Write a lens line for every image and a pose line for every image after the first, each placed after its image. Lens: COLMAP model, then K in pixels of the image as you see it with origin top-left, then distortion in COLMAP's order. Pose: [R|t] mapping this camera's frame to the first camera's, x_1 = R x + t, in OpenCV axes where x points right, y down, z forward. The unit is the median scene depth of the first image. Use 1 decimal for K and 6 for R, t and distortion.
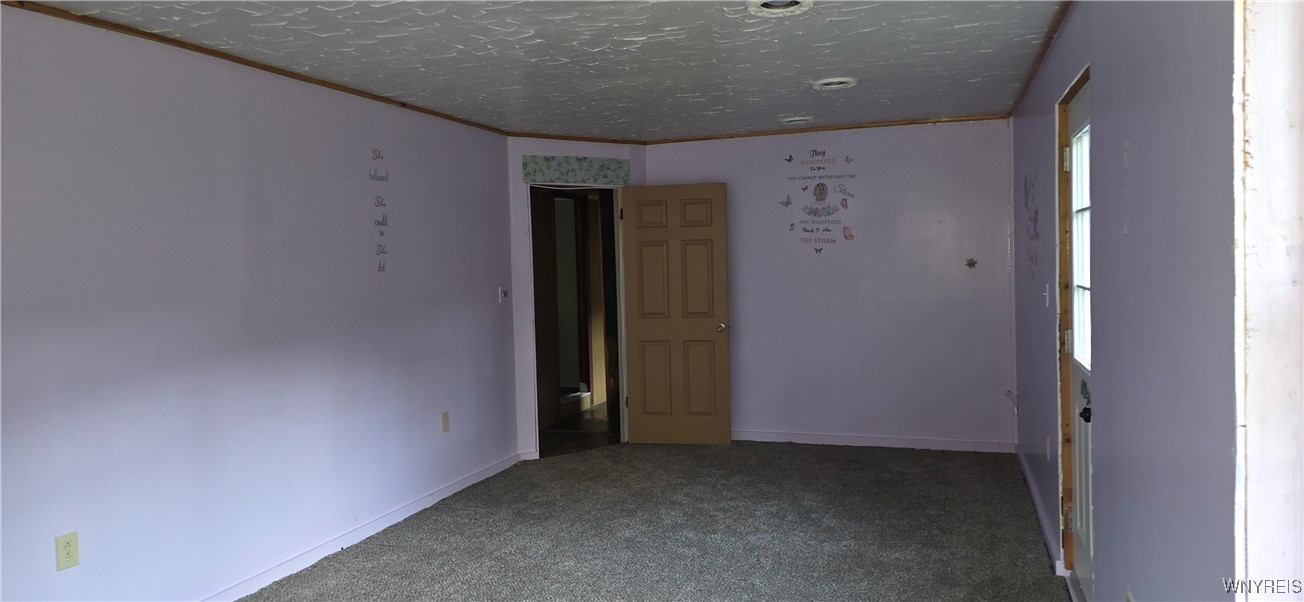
lens RADIAL K [[884.0, 0, 652.0], [0, 884.0, 297.9], [0, 0, 1]] dist [0.067038, -0.007219]
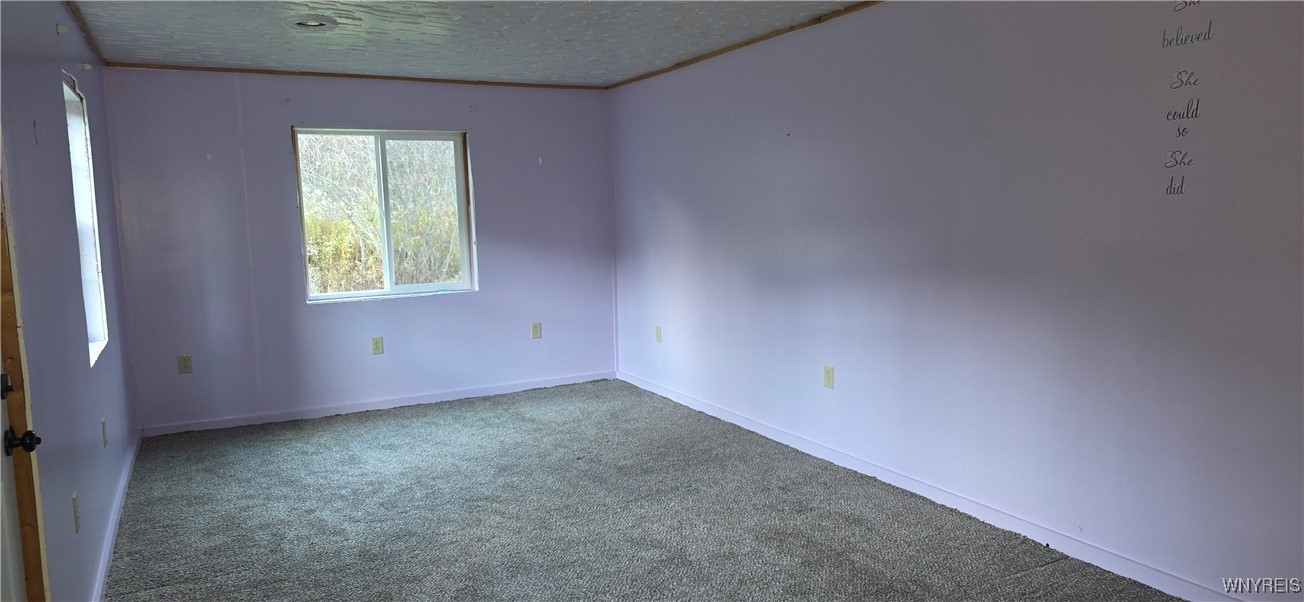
lens RADIAL K [[884.0, 0, 653.2], [0, 884.0, 296.3], [0, 0, 1]] dist [0.067038, -0.007219]
pose [[-0.689760, 0.119785, -0.714061, 0.408323], [0.013923, 0.988232, 0.152329, -0.060777], [0.723904, 0.095128, -0.683310, 1.176989]]
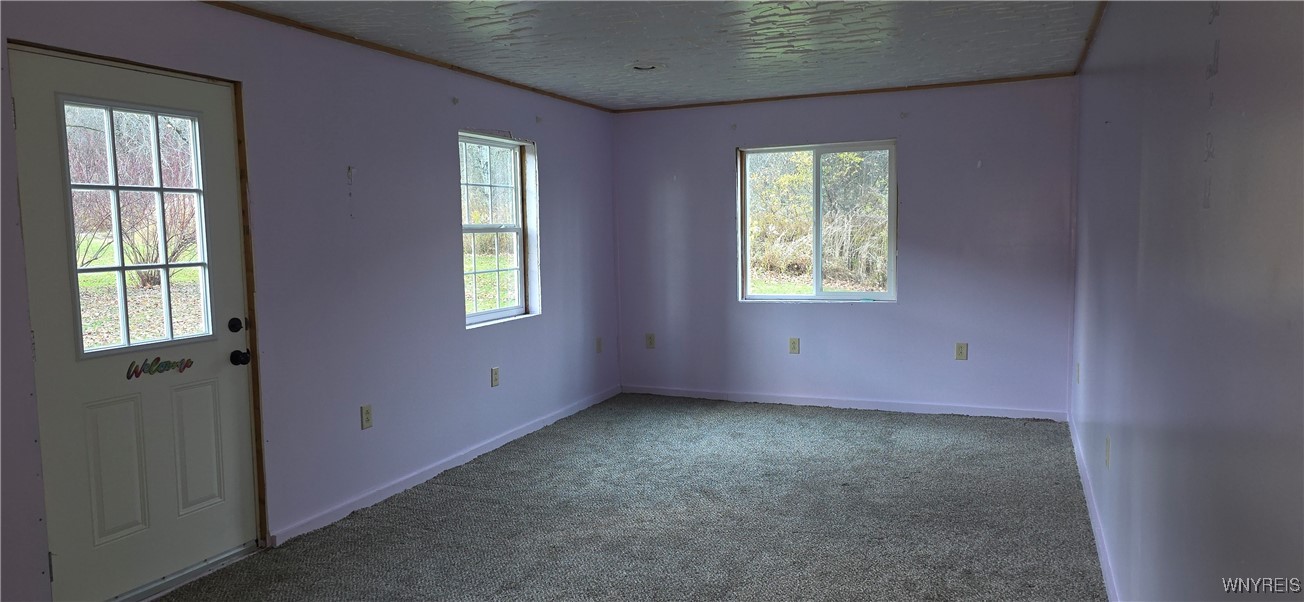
lens RADIAL K [[884.0, 0, 654.0], [0, 884.0, 310.0], [0, 0, 1]] dist [0.067038, -0.007219]
pose [[-0.996511, 0.042419, 0.071874, -0.124142], [0.052160, 0.988835, 0.139585, -0.059770], [-0.065151, 0.142847, -0.987598, 1.397006]]
